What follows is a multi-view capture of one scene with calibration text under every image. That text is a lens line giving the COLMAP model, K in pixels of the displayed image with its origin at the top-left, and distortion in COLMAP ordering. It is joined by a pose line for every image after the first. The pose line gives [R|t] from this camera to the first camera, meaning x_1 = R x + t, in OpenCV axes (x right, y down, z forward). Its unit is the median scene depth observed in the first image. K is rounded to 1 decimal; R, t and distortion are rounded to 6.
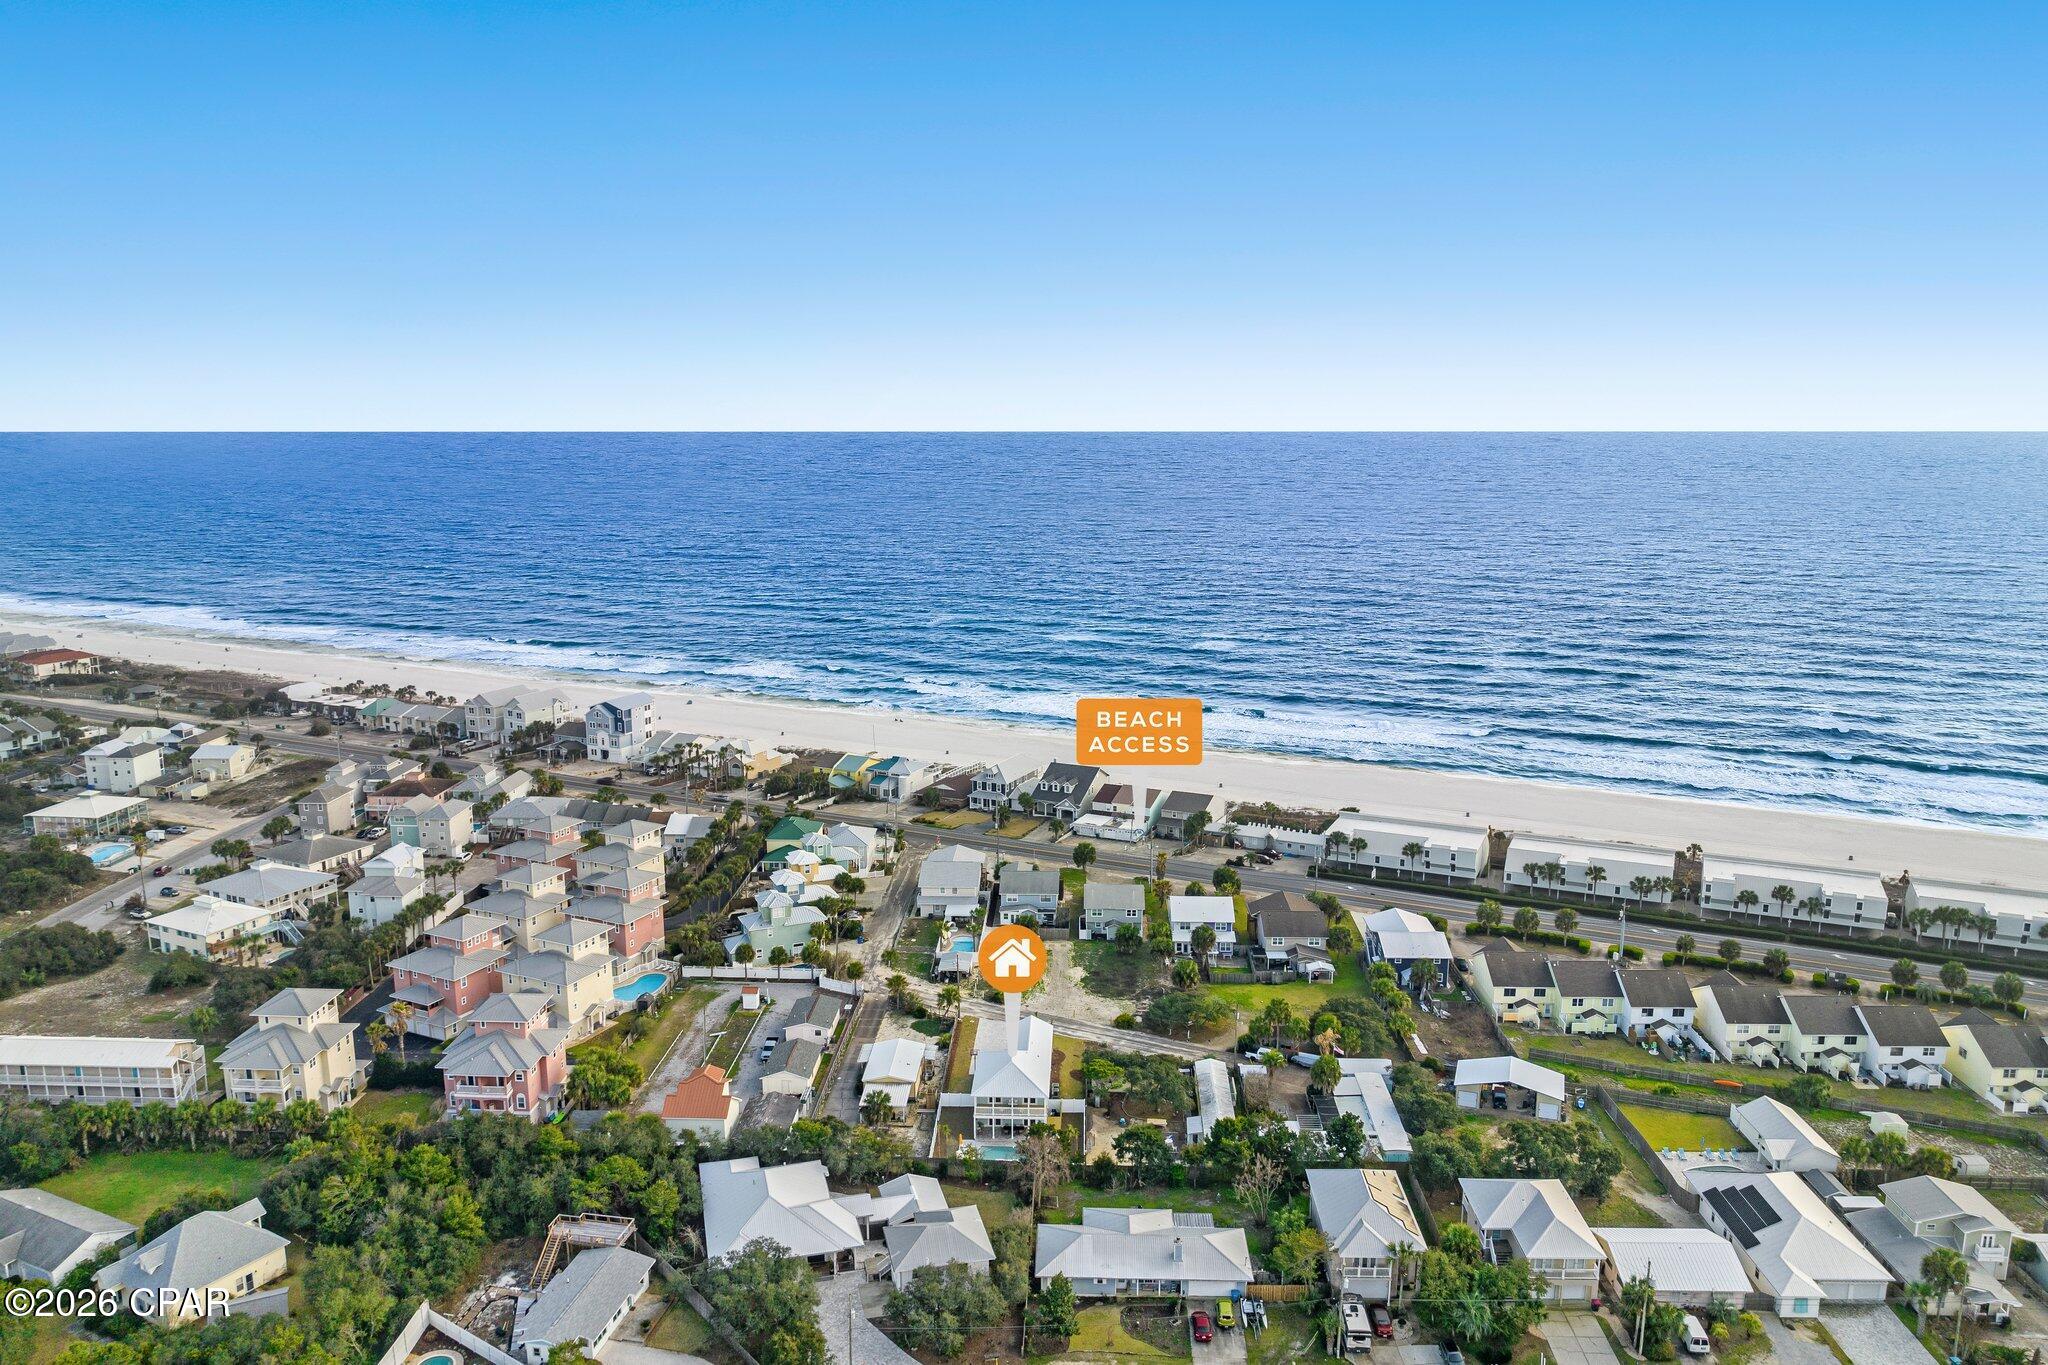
lens RADIAL K [[1436.8, 0, 1024.0], [0, 1436.8, 682.5], [0, 0, 1]] dist [-0.027638, -0.004541]
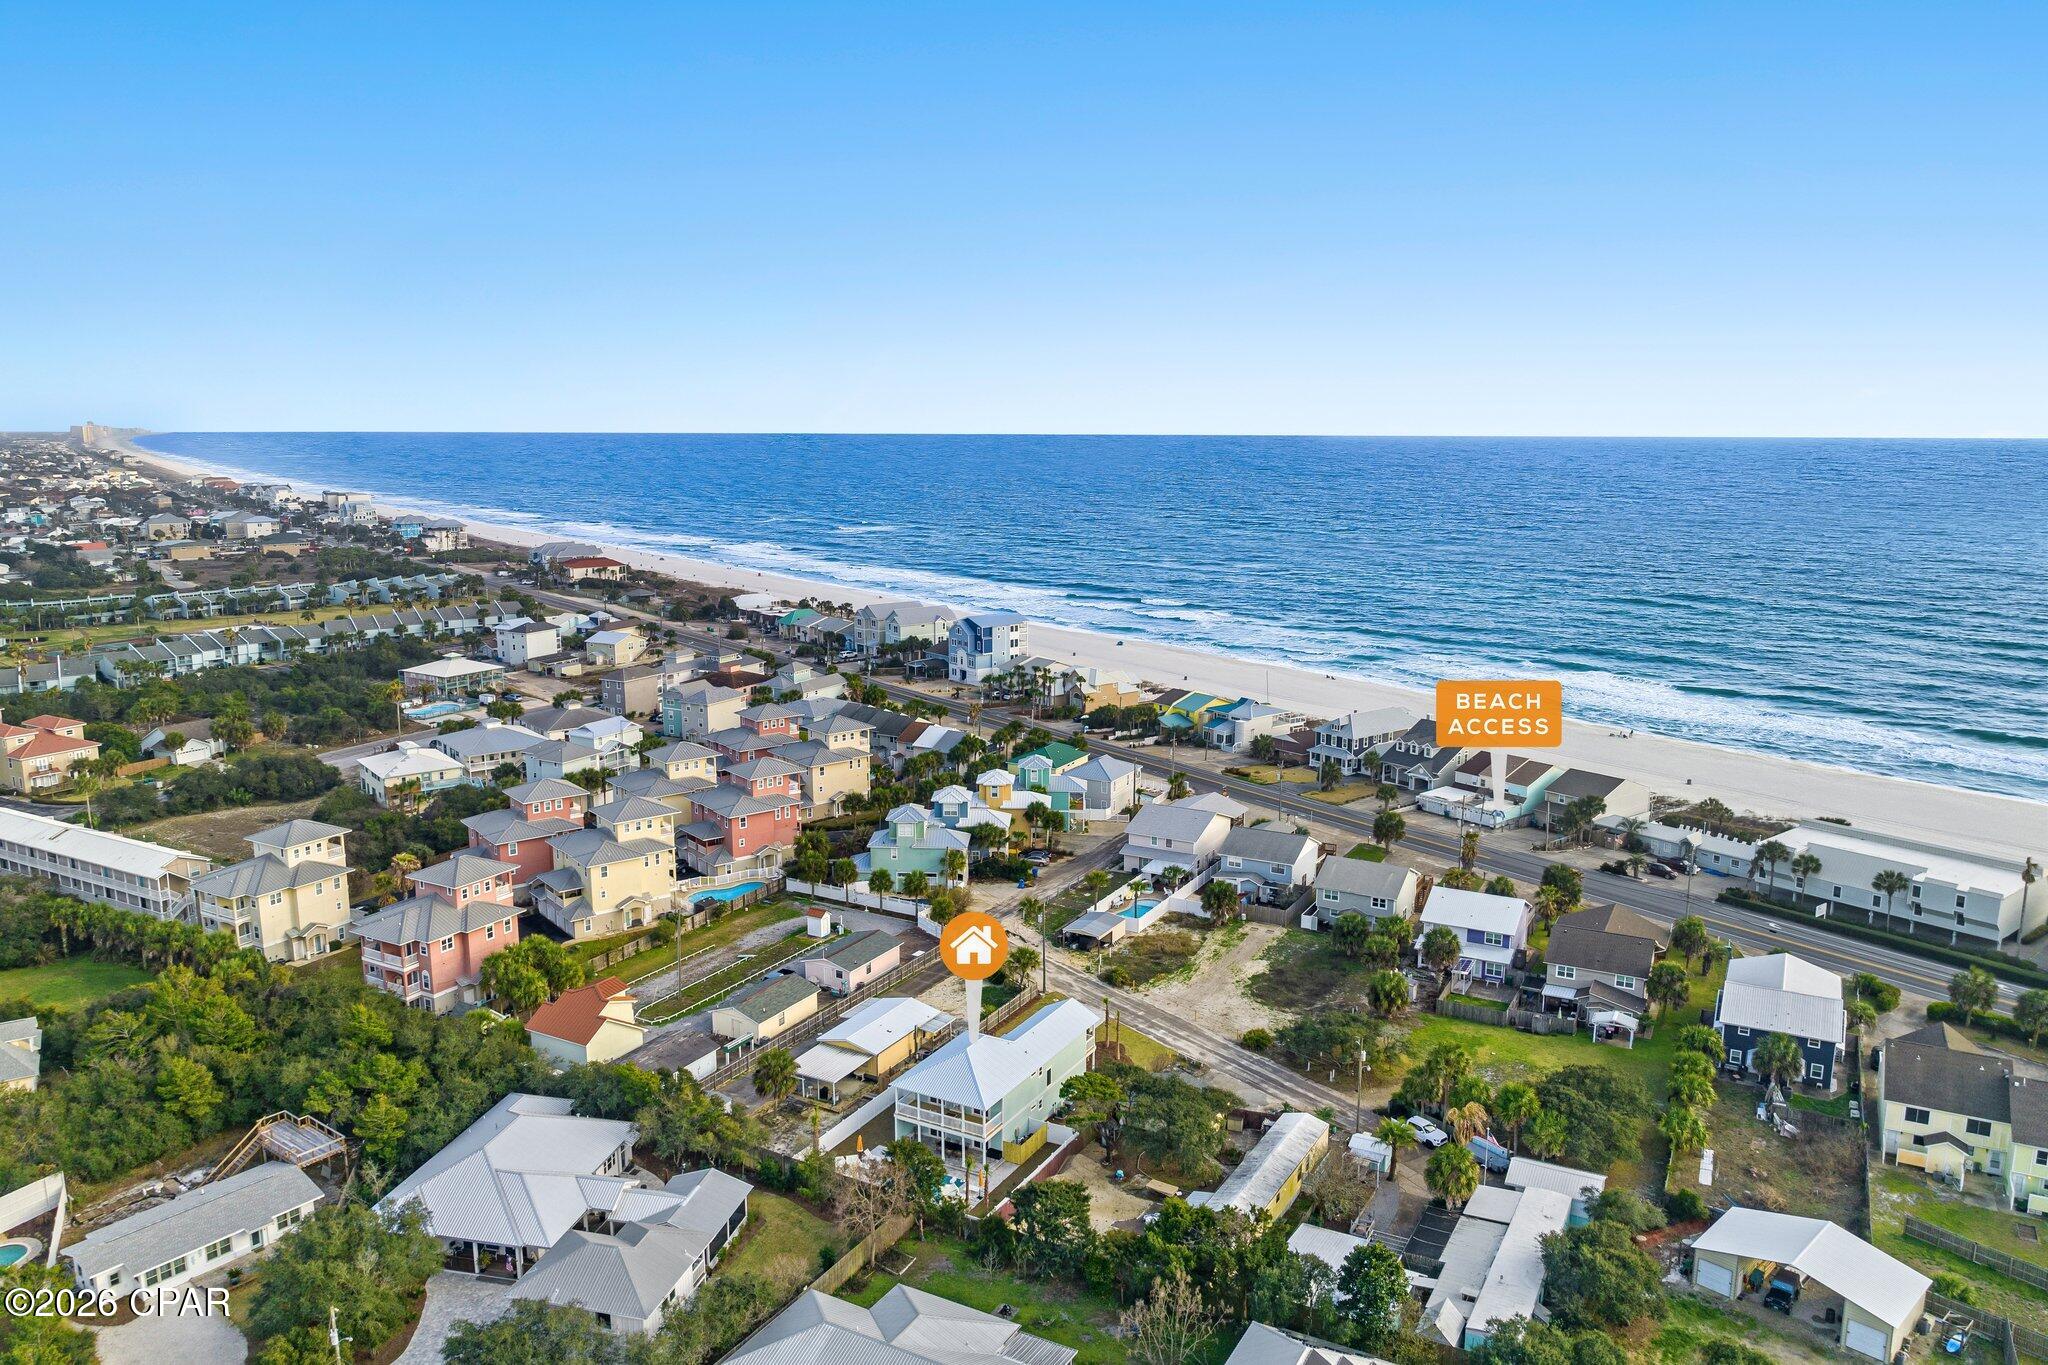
lens RADIAL K [[1436.8, 0, 1024.0], [0, 1436.8, 682.5], [0, 0, 1]] dist [-0.027638, -0.004541]
pose [[0.894642, 0.081630, -0.439264, 0.194875], [-0.083498, 0.996393, 0.015105, 0.050300], [0.438912, 0.023164, 0.898231, 0.254844]]
